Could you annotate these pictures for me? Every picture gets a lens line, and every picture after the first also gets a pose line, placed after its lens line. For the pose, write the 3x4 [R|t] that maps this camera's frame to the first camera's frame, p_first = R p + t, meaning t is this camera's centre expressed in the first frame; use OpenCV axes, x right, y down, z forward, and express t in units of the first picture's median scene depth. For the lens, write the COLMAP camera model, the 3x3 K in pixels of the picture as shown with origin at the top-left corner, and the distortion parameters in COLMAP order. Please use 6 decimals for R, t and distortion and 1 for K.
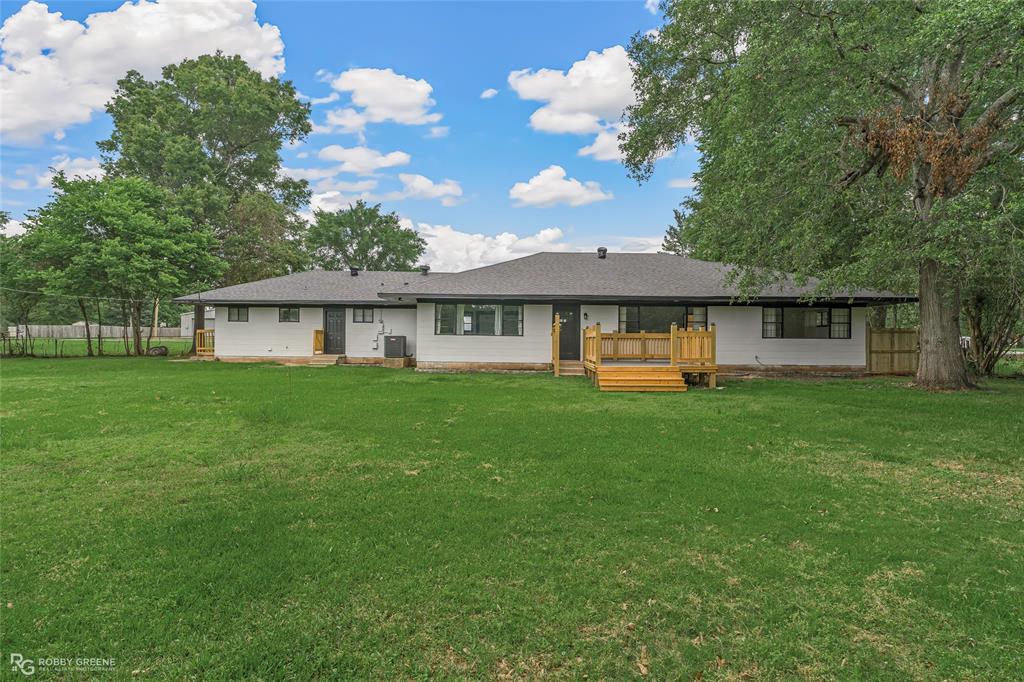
lens RADIAL K [[557.1, 0, 512.0], [0, 557.1, 341.0], [0, 0, 1]] dist [-0.001414, -0.000542]
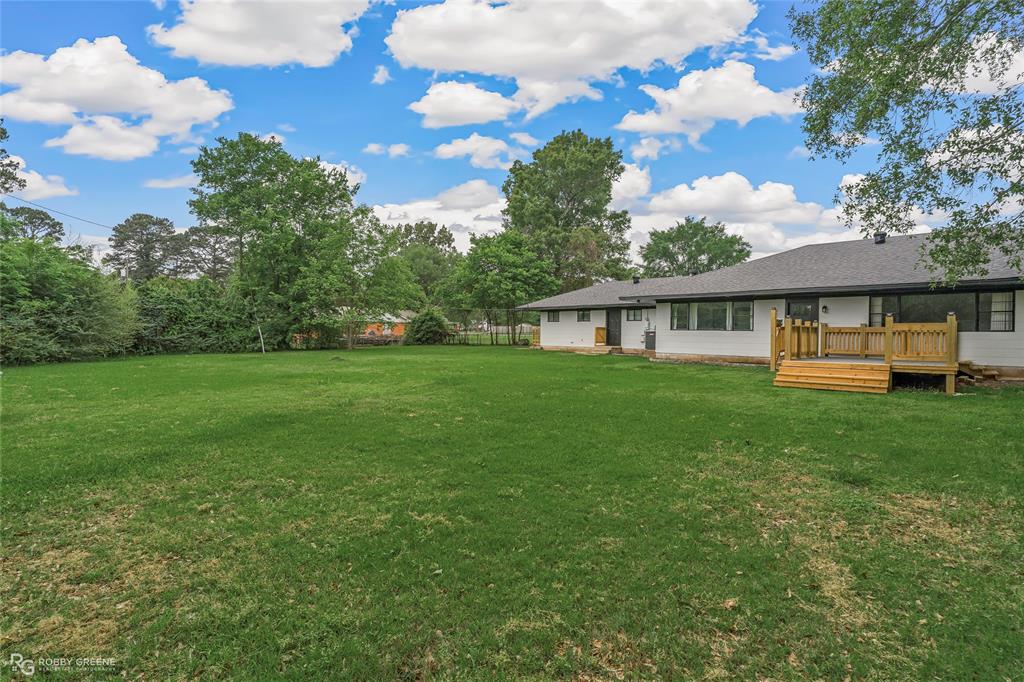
lens RADIAL K [[463.3, 0, 513.8], [0, 463.3, 335.0], [0, 0, 1]] dist [0.001010, 0.000332]
pose [[0.745156, 0.000367, -0.666890, 0.221891], [-0.002849, 0.999992, -0.002632, 0.002093], [0.666884, 0.003861, 0.745152, 0.051697]]
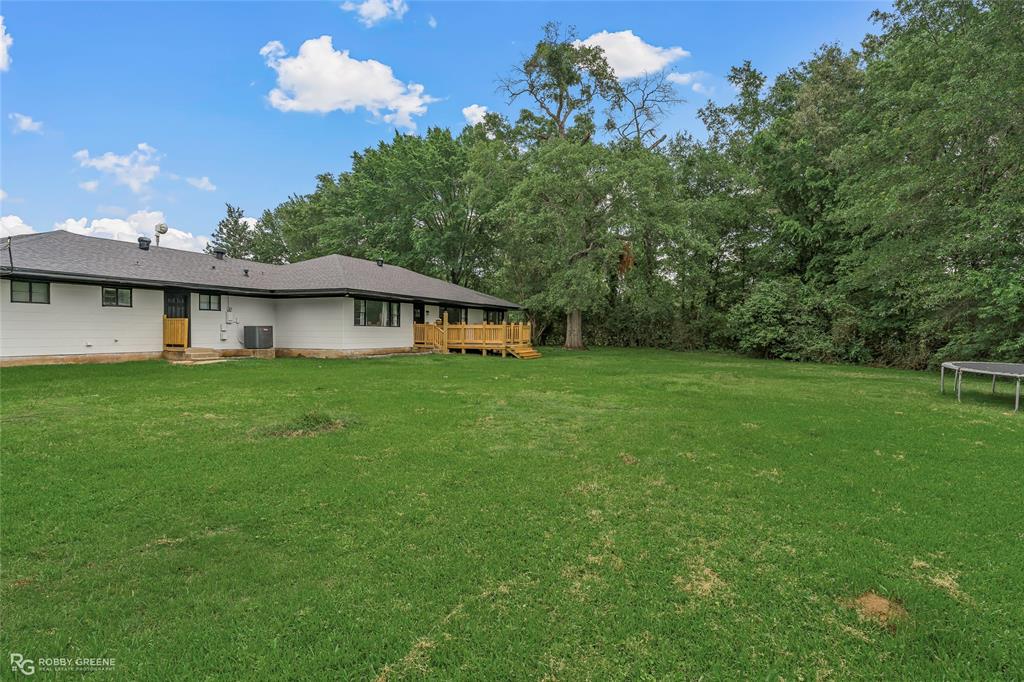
lens RADIAL K [[525.6, 0, 511.7], [0, 525.6, 339.1], [0, 0, 1]] dist [0.001768, -0.000107]
pose [[0.400642, -0.018271, 0.916053, -0.834992], [0.005113, 0.999830, 0.017706, -0.000382], [-0.916221, -0.002410, 0.400667, 0.234370]]
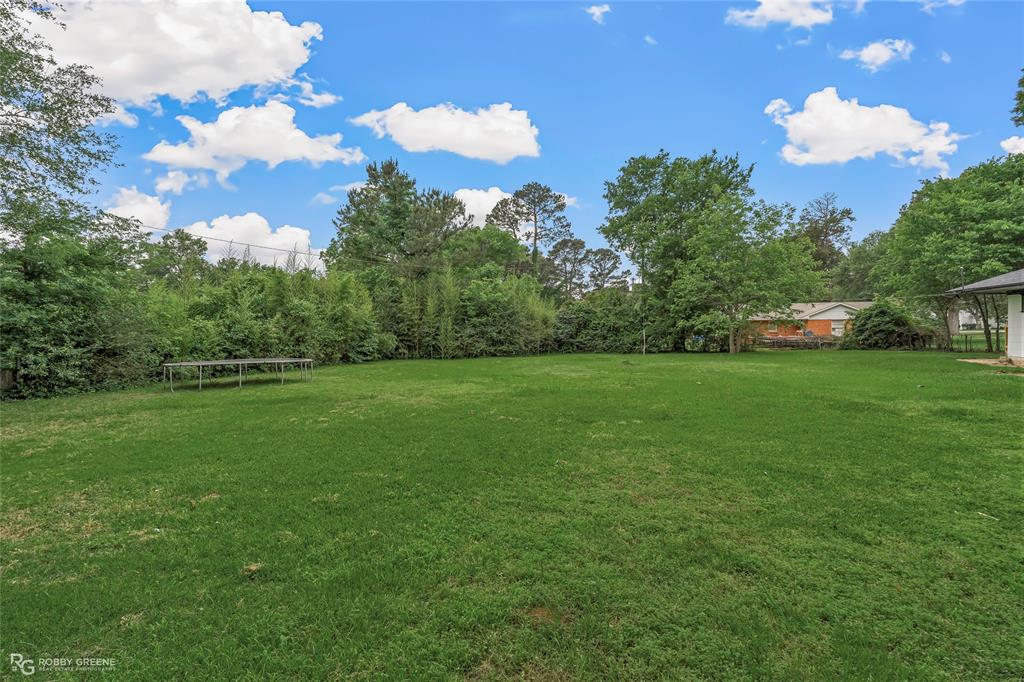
lens RADIAL K [[463.3, 0, 513.8], [0, 463.3, 335.0], [0, 0, 1]] dist [0.001010, 0.000332]
pose [[-0.245886, -0.000586, -0.969299, 0.287223], [0.003869, 0.999991, -0.001586, -0.005833], [0.969291, -0.004140, -0.245881, 0.475078]]
